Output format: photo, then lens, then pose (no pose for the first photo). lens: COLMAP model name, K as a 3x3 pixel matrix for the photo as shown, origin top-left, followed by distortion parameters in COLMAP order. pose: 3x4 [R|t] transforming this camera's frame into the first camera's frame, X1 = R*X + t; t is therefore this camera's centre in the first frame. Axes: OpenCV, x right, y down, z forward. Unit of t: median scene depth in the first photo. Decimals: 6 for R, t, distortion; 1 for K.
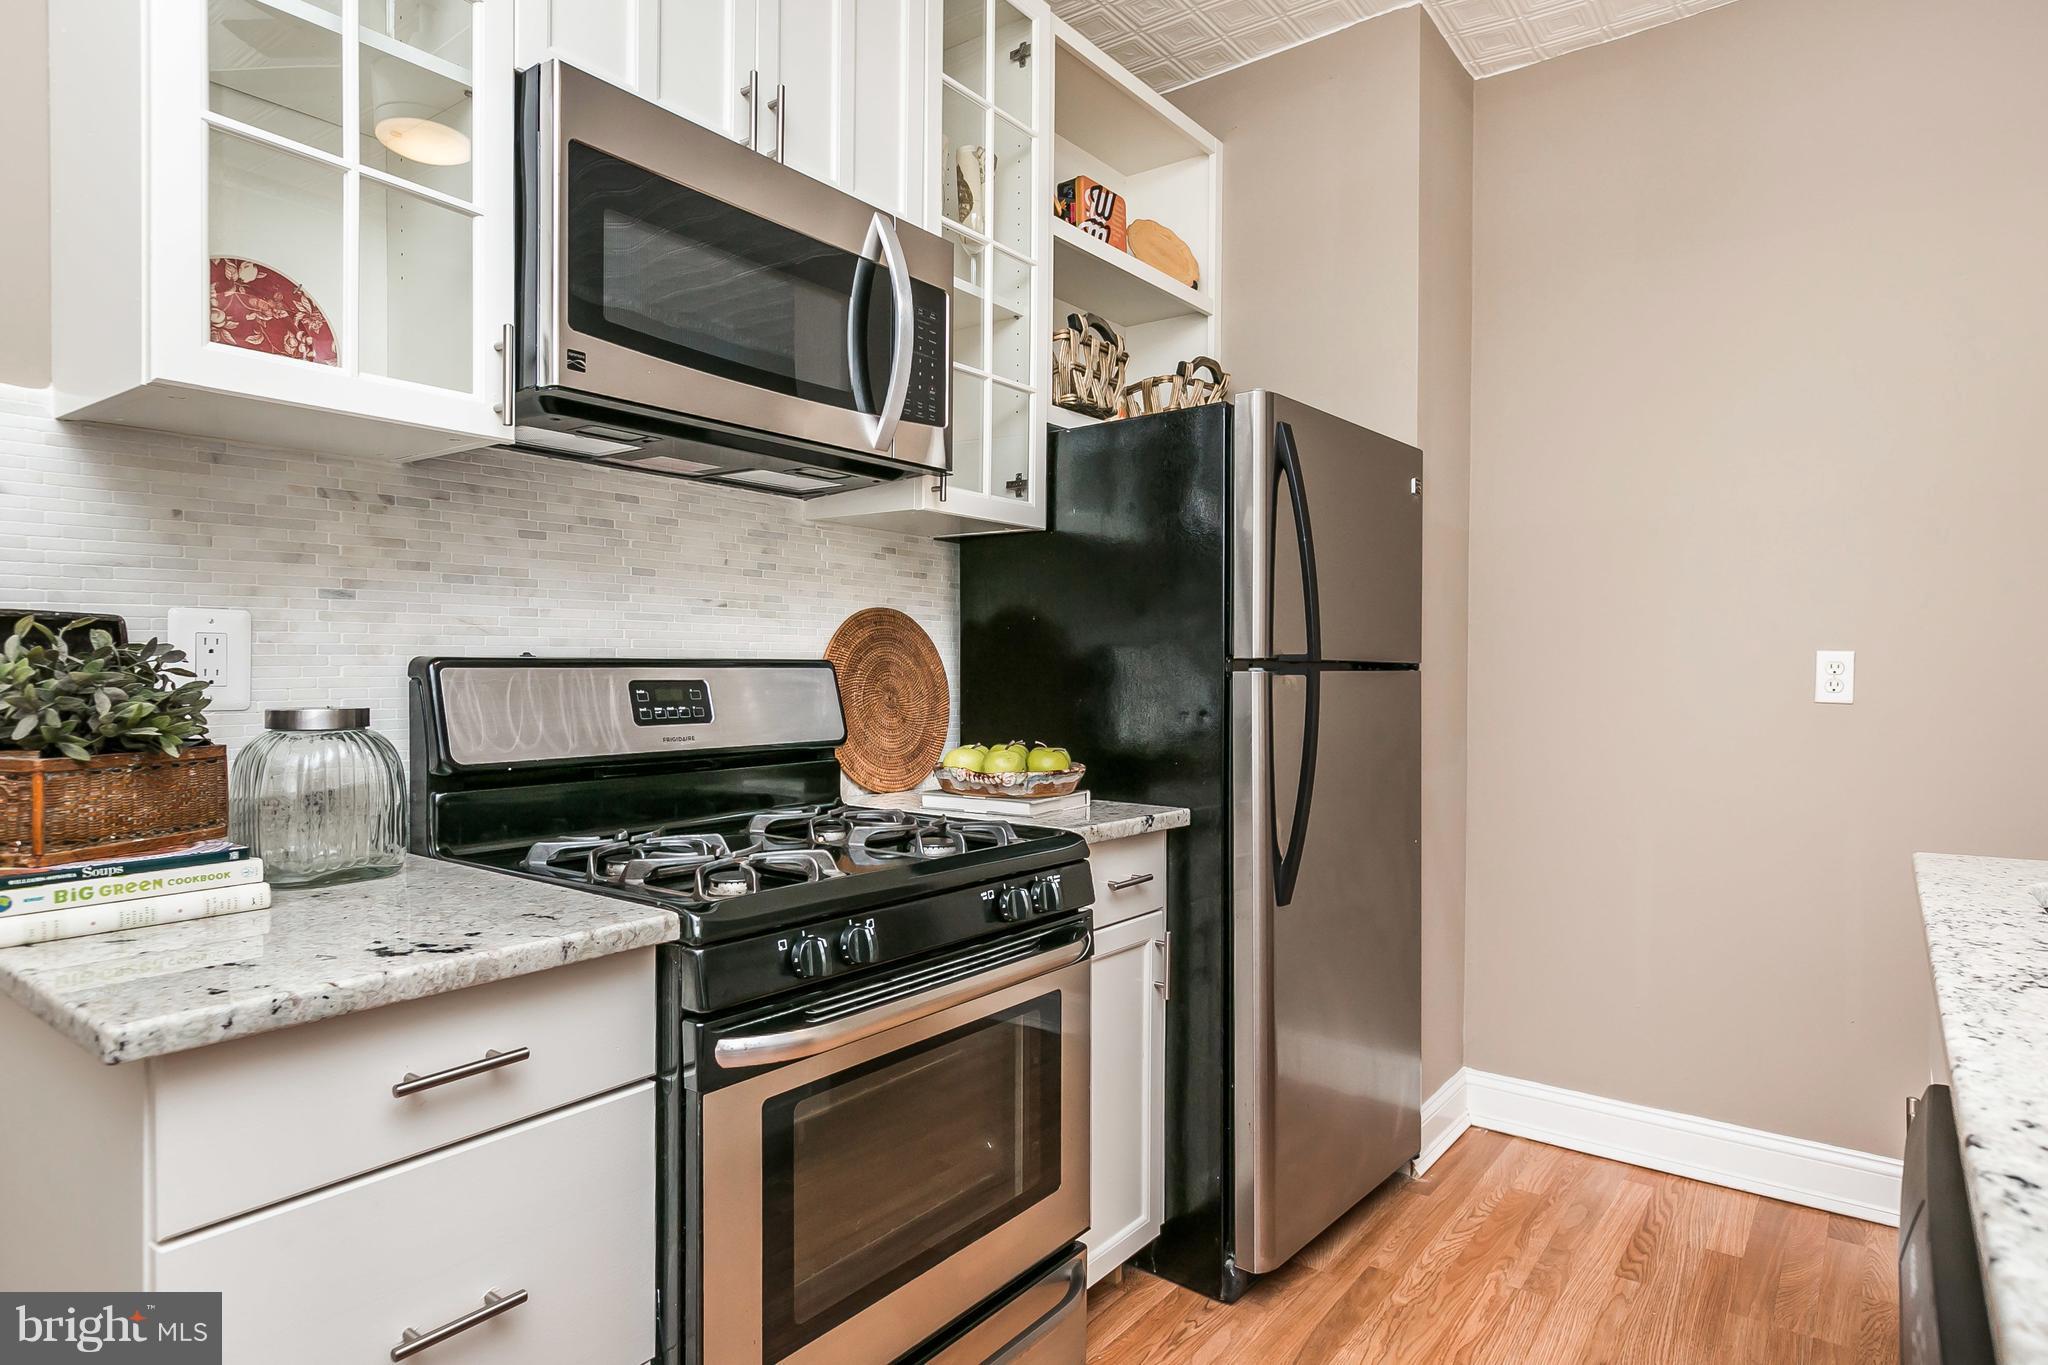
lens RADIAL K [[1149.3, 0, 1025.7], [0, 1149.3, 674.9], [0, 0, 1]] dist [-0.000036, -0.001808]
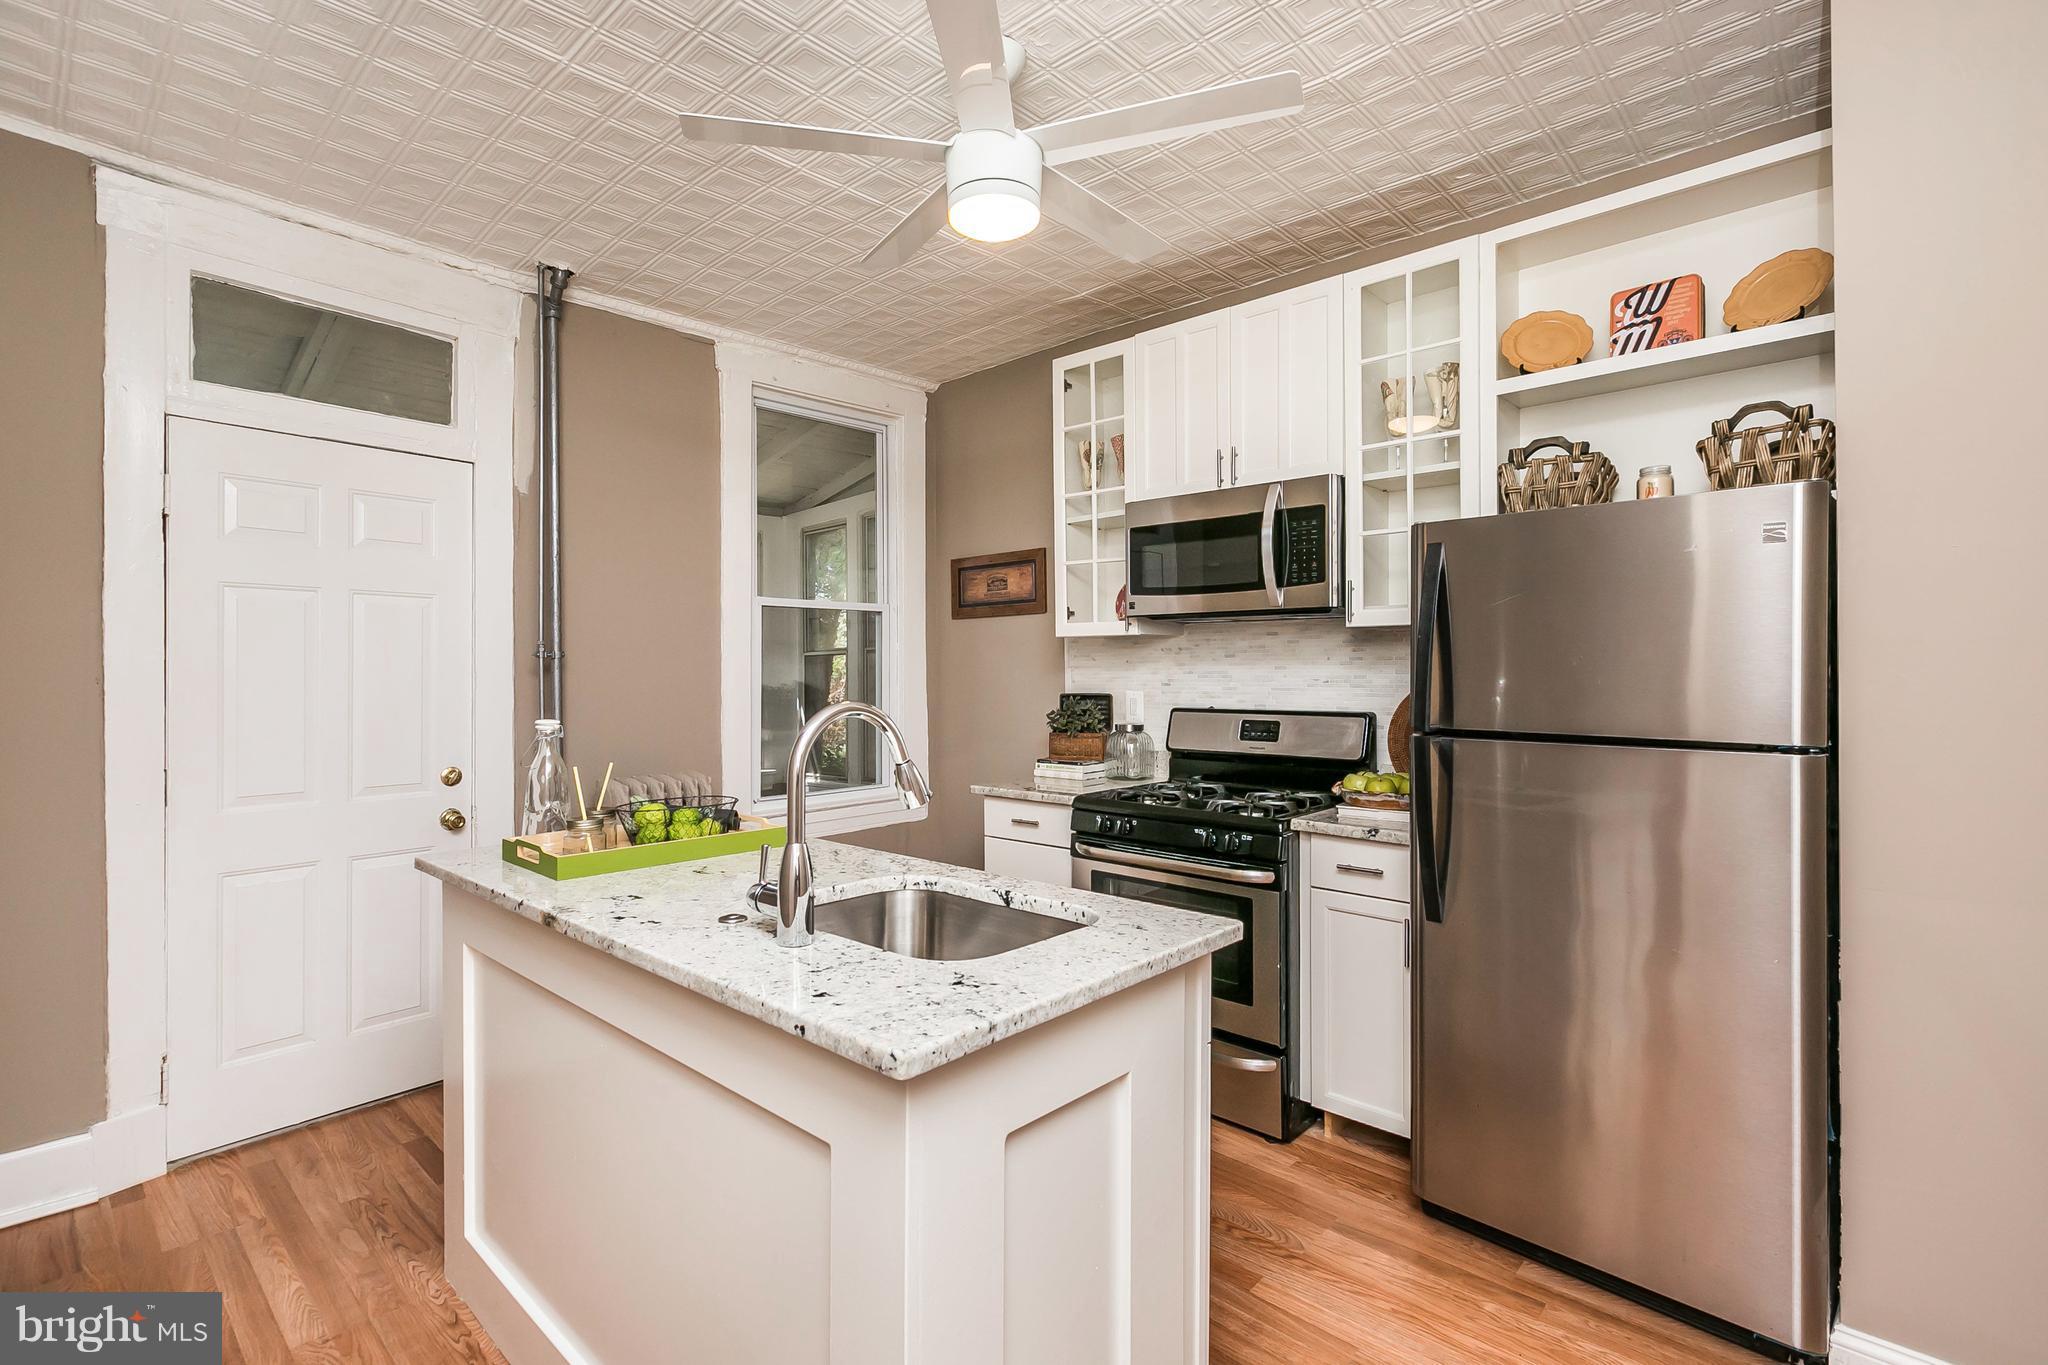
lens RADIAL K [[942.8, 0, 1013.2], [0, 942.8, 663.2], [0, 0, 1]] dist [0.000694, 0.000009]
pose [[-0.102270, -0.007780, -0.994726, 1.481945], [-0.001894, 0.999969, -0.007626, -0.087642], [0.994755, 0.001104, -0.102281, 0.722686]]
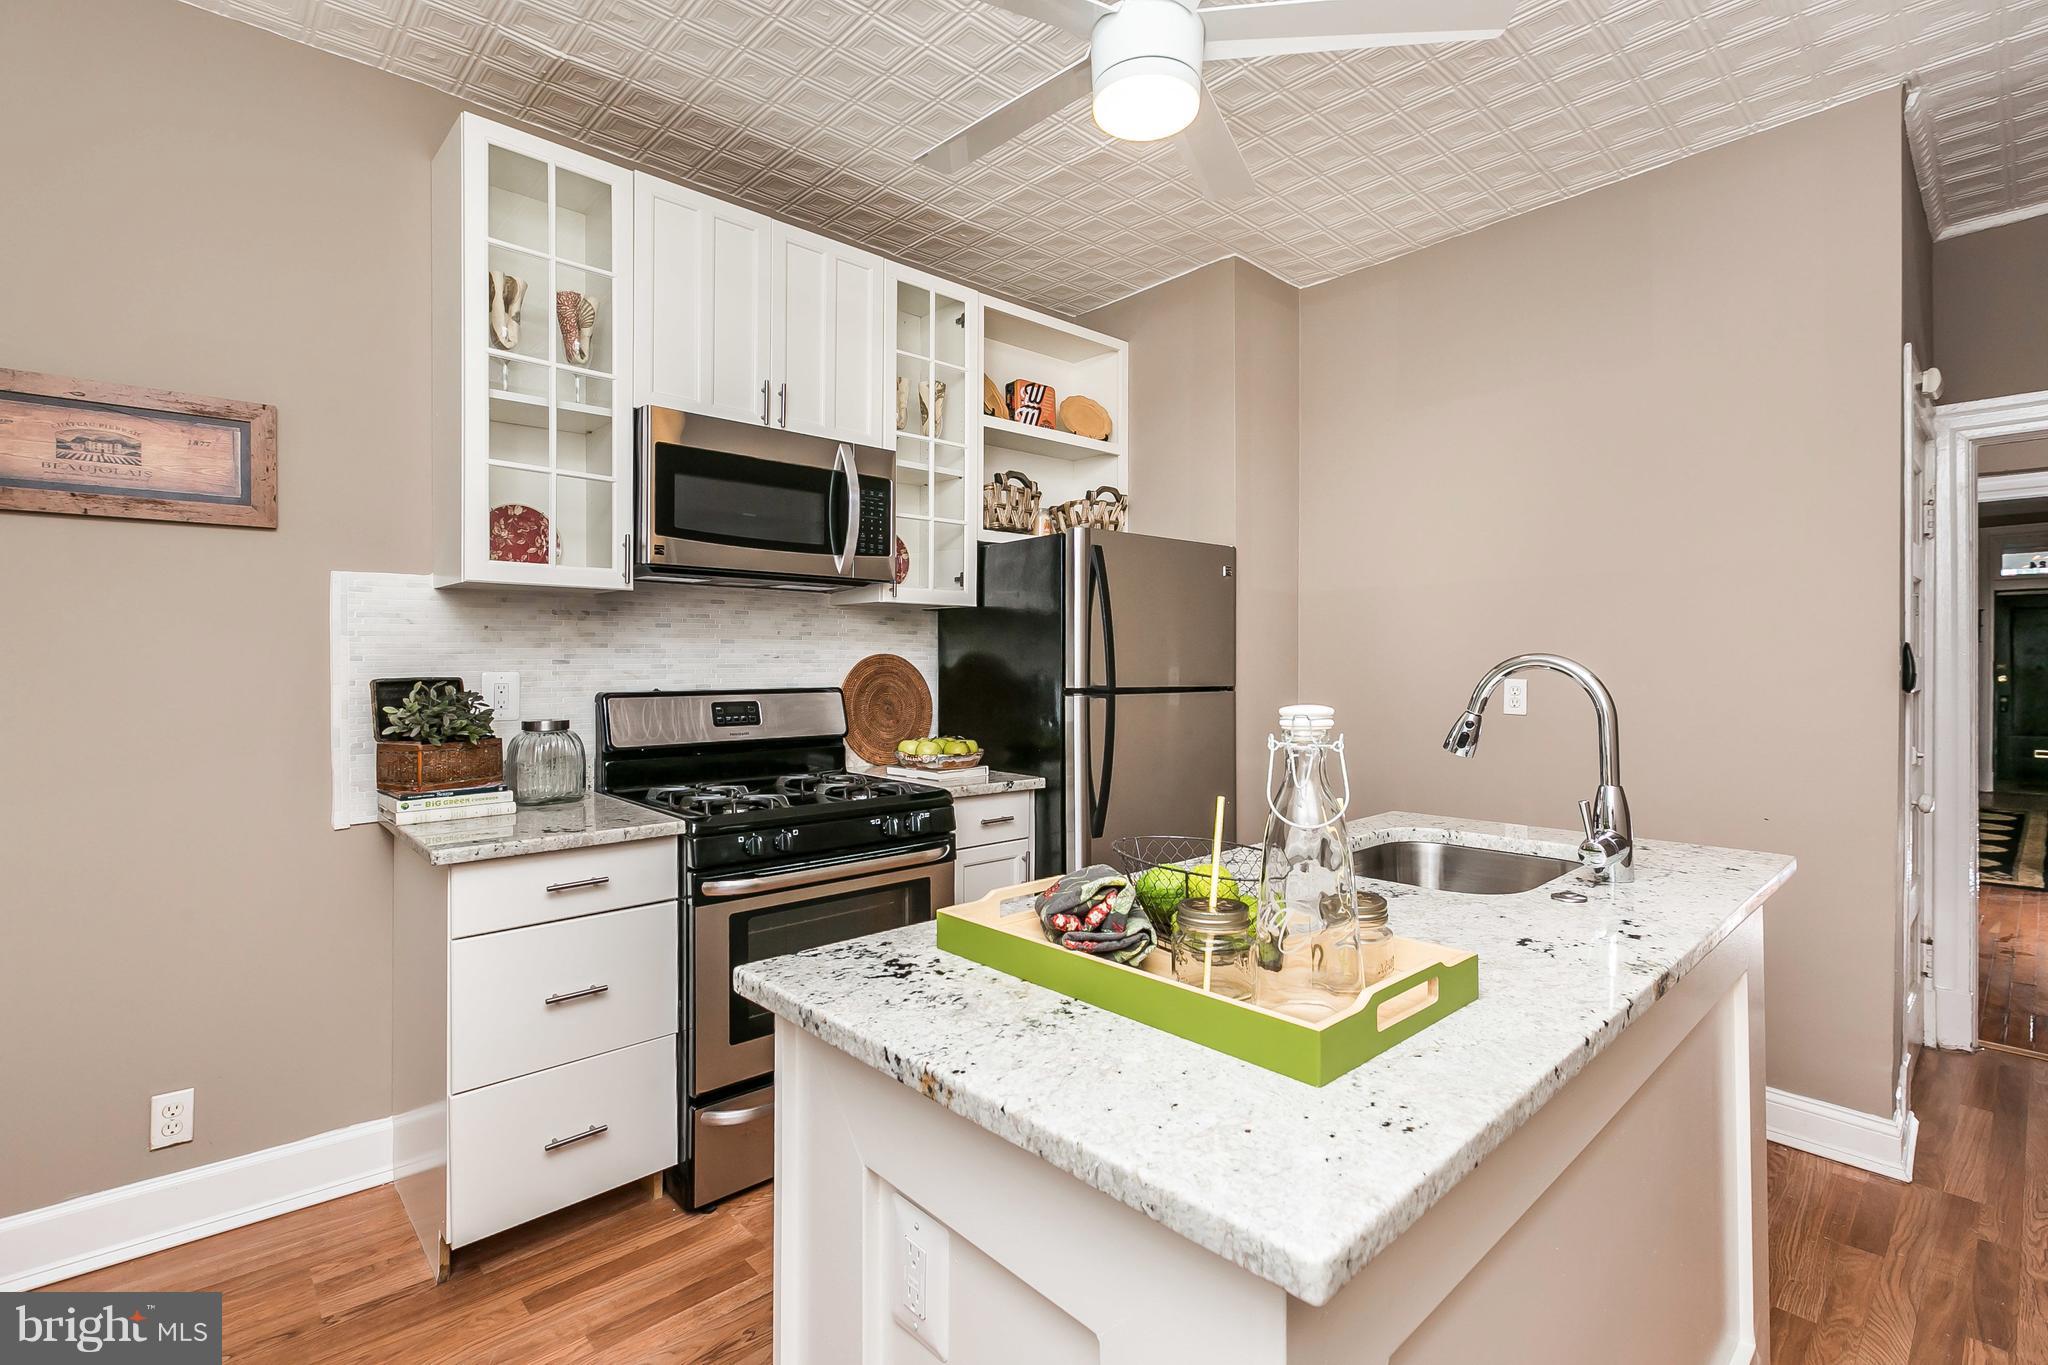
lens RADIAL K [[940.3, 0, 1021.5], [0, 940.3, 652.6], [0, 0, 1]] dist [-0.000800, 0.000073]
pose [[0.983042, -0.004278, -0.183330, 0.415382], [0.001449, 0.999878, -0.015565, -0.050062], [0.183374, 0.015036, 0.982928, -0.394438]]
